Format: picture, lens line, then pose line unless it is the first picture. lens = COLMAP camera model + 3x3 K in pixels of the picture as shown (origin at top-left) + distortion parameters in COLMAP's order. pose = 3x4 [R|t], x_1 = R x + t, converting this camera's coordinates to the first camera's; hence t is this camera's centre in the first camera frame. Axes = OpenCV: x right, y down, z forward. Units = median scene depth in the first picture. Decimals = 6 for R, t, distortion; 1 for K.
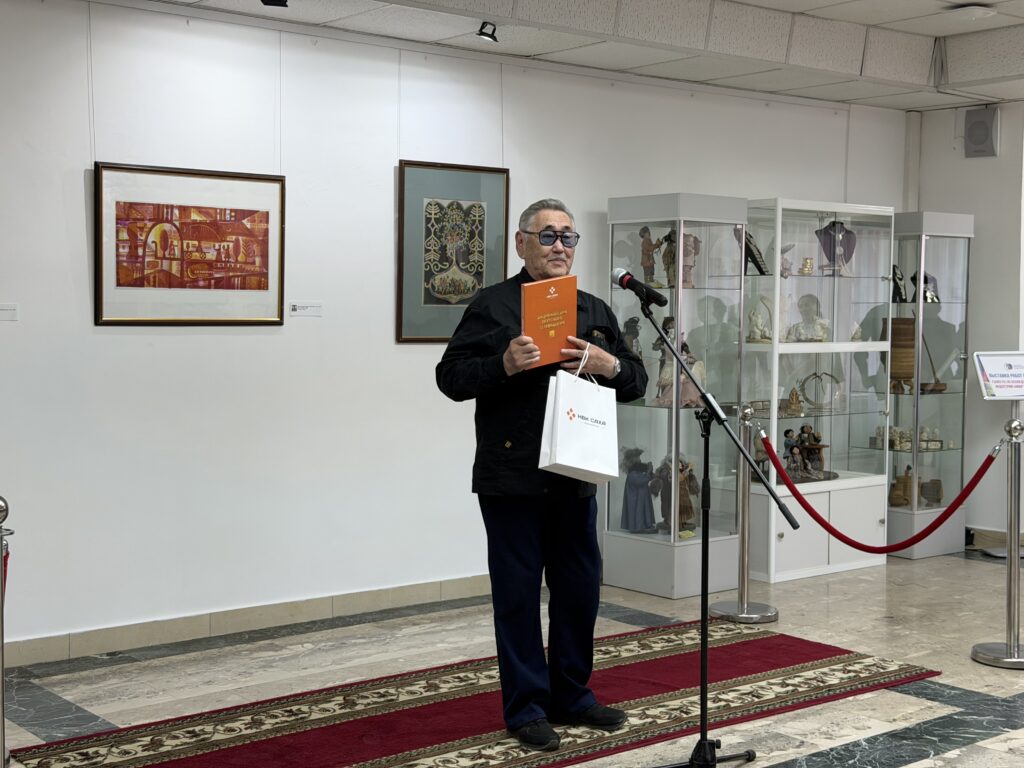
lens RADIAL K [[1422.4, 0, 512.0], [0, 1422.4, 384.0], [0, 0, 1]] dist [0.382602, -1.085180]
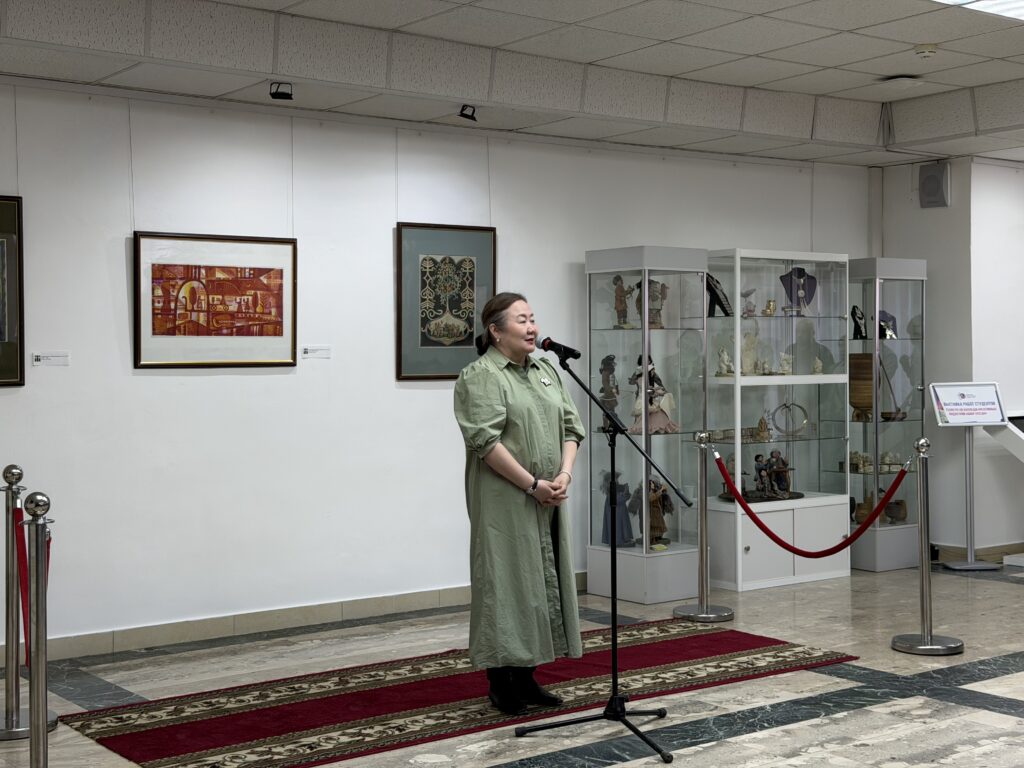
lens RADIAL K [[1422.4, 0, 512.0], [0, 1422.4, 384.0], [0, 0, 1]] dist [0.382602, -1.085180]
pose [[0.998897, -0.014921, -0.044515, 0.065657], [0.013465, 0.999371, -0.032819, 0.013737], [0.044976, 0.032184, 0.998469, -0.147388]]
